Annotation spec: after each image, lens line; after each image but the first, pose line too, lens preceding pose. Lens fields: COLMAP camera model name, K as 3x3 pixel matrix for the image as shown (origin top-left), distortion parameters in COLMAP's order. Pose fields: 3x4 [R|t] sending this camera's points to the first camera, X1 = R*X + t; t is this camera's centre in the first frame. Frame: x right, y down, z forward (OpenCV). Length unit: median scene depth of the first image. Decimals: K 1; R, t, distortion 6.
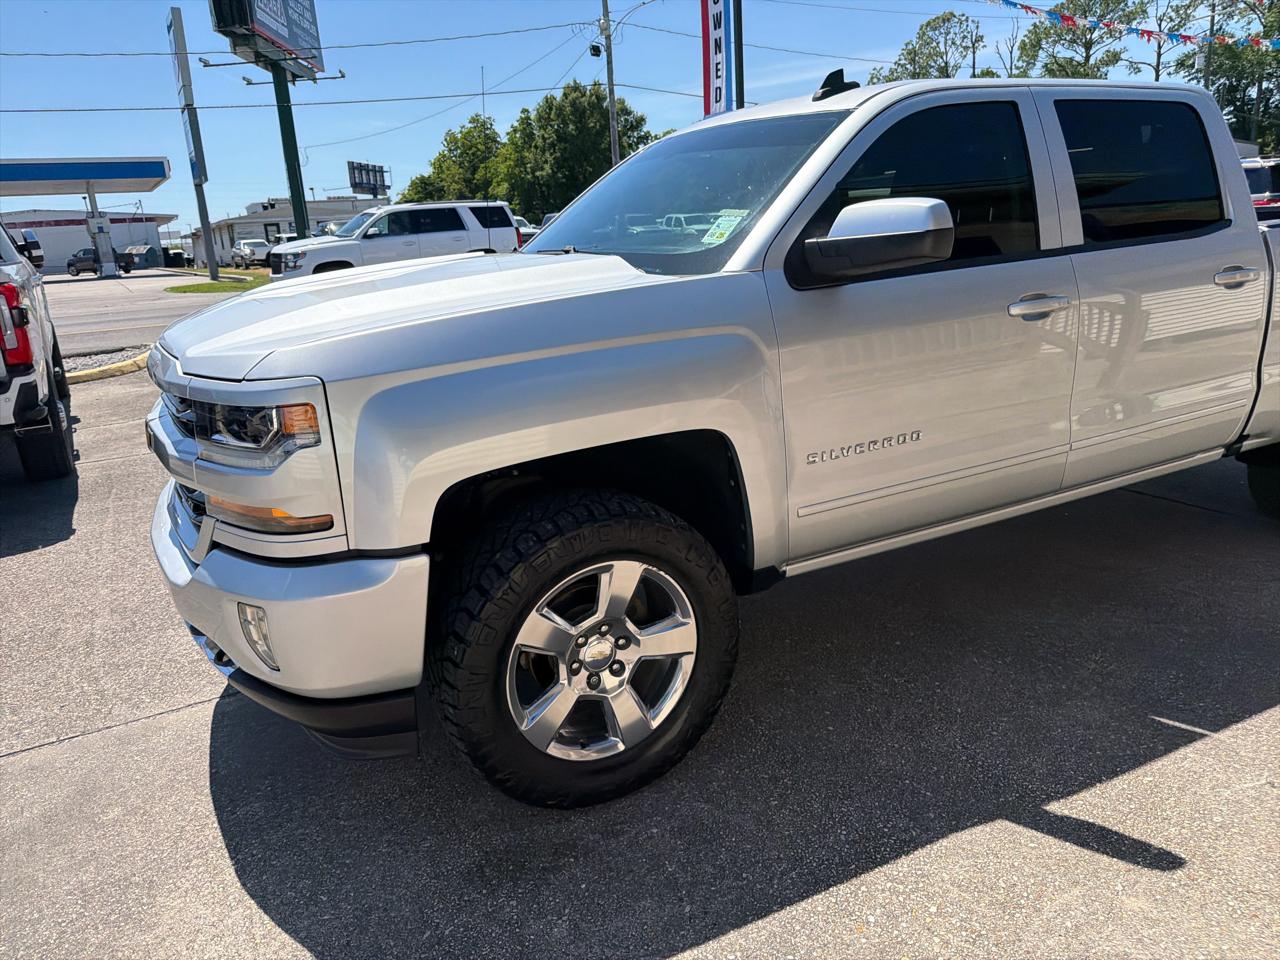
lens RADIAL K [[917.3, 0, 634.5], [0, 917.3, 478.5], [0, 0, 1]] dist [-0.004296, -0.004226]
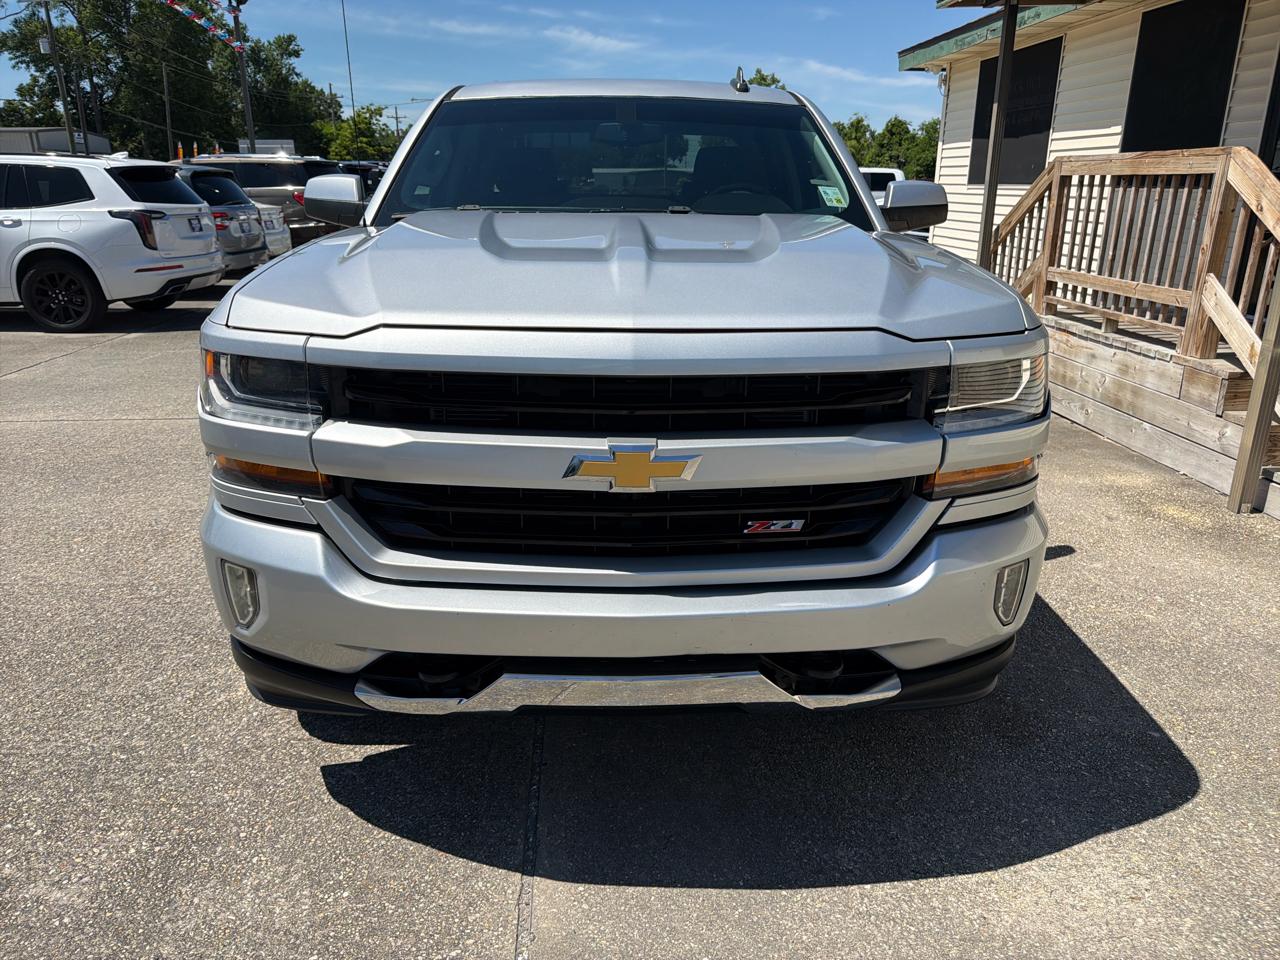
lens RADIAL K [[908.8, 0, 649.5], [0, 908.8, 484.1], [0, 0, 1]] dist [0.001140, -0.006714]
pose [[0.433921, -0.228027, 0.871617, -0.086914], [0.214466, 0.965774, 0.145892, -0.008589], [-0.875052, 0.123627, 0.467974, 0.058197]]
